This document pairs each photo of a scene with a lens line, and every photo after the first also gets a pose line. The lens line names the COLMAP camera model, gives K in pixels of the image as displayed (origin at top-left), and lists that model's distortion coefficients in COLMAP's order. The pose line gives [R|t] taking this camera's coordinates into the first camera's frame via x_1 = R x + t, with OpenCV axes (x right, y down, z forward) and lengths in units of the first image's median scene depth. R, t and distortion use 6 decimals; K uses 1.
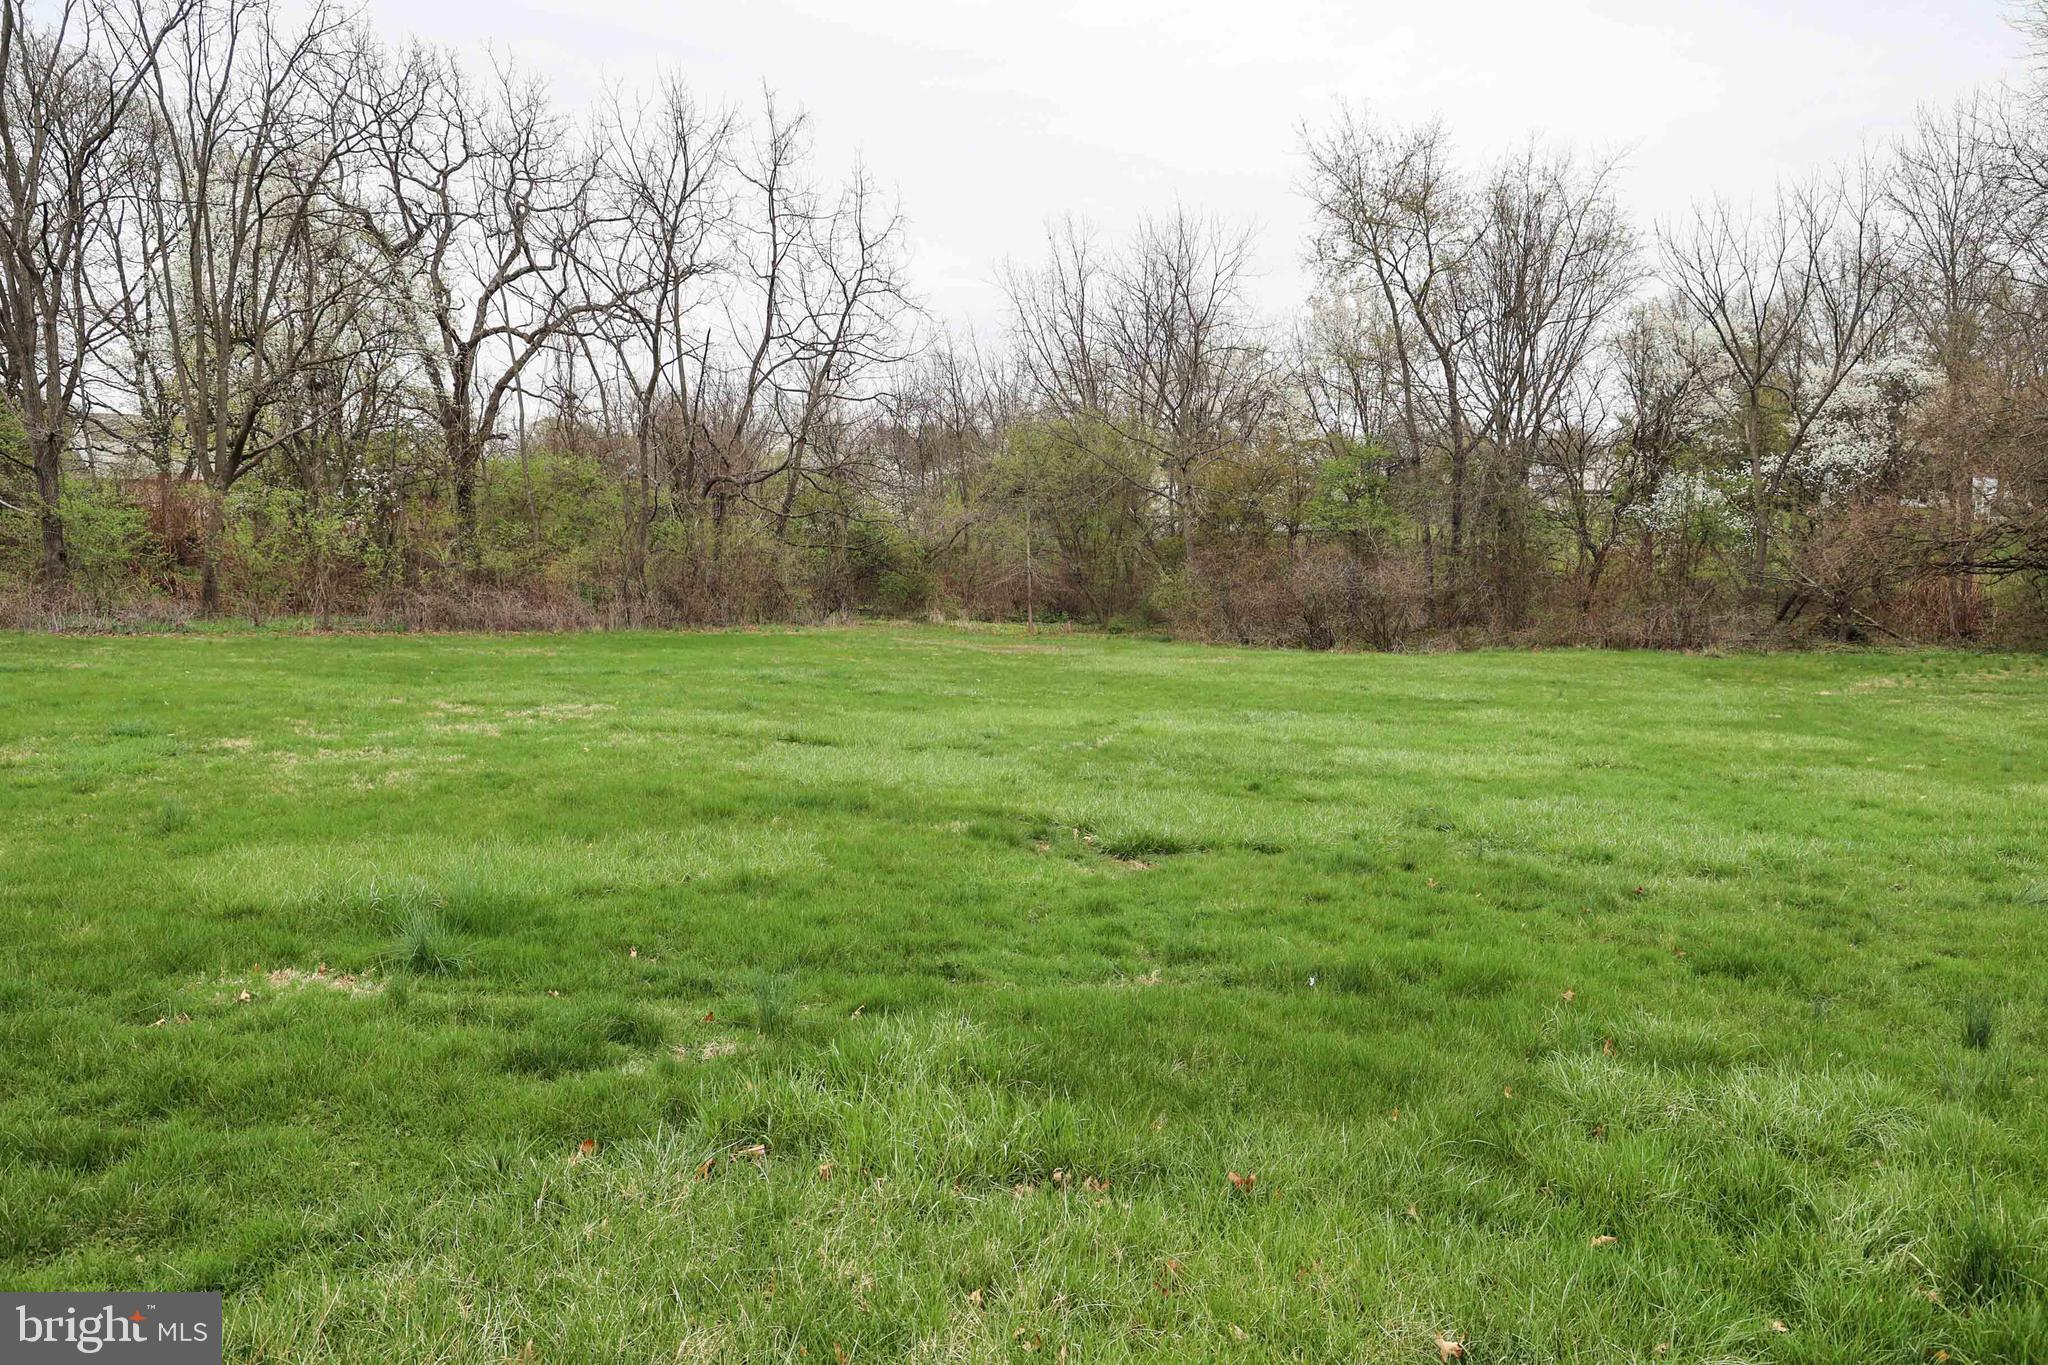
lens RADIAL K [[1398.9, 0, 1024.4], [0, 1398.9, 678.4], [0, 0, 1]] dist [0.028893, 0.001595]
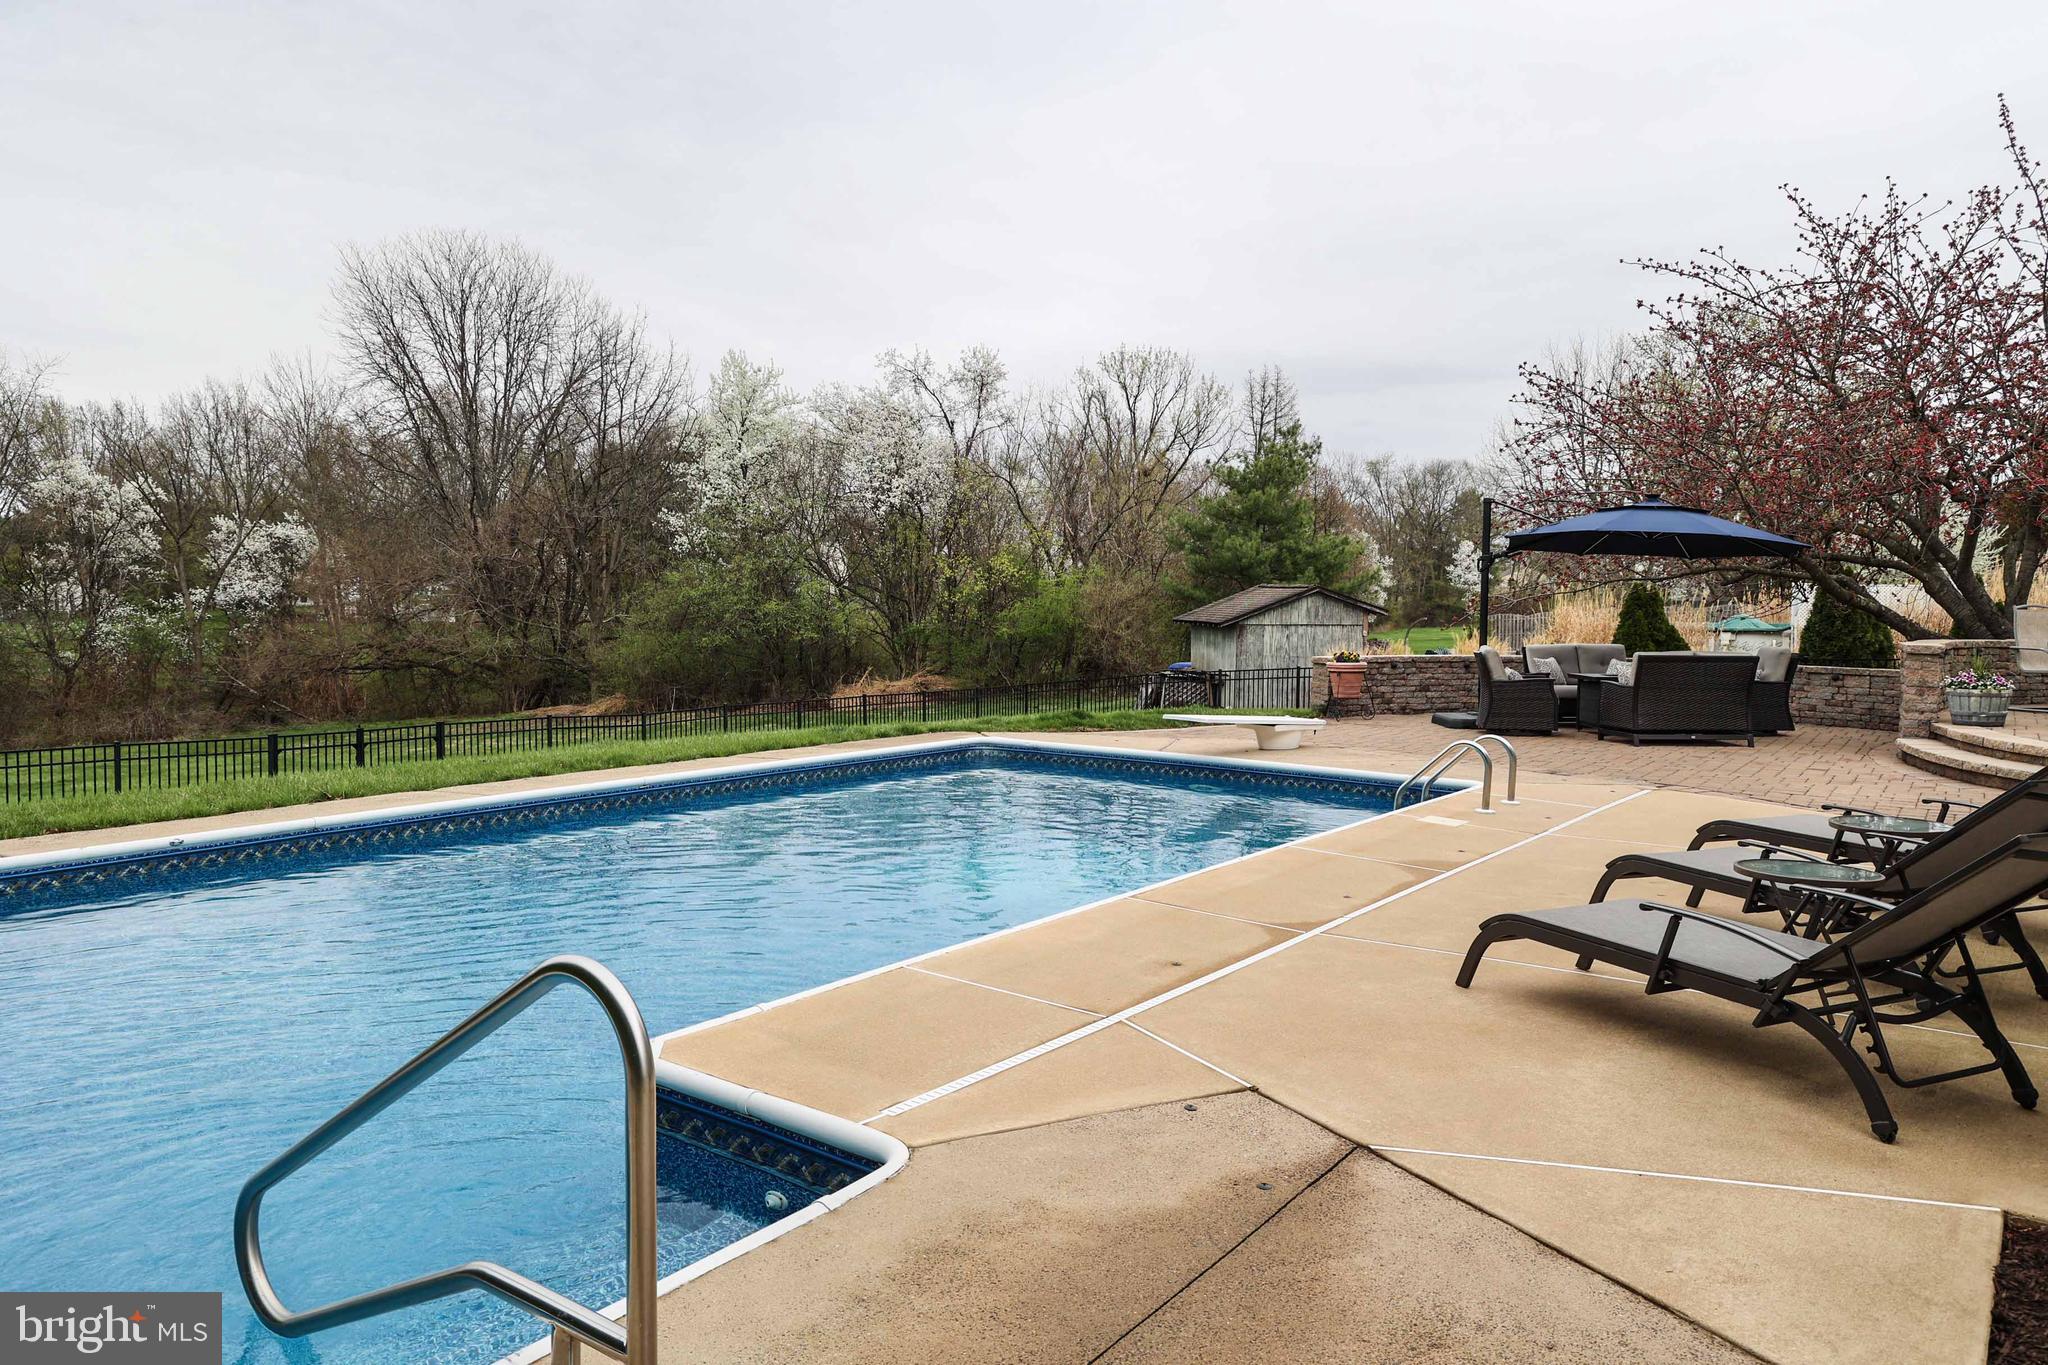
lens RADIAL K [[1398.9, 0, 1024.5], [0, 1398.9, 679.0], [0, 0, 1]] dist [0.028893, 0.001595]
pose [[0.508793, -0.061084, 0.858719, -0.216724], [0.116855, 0.993148, 0.001410, 0.013891], [-0.852921, 0.099629, 0.512445, -0.327269]]
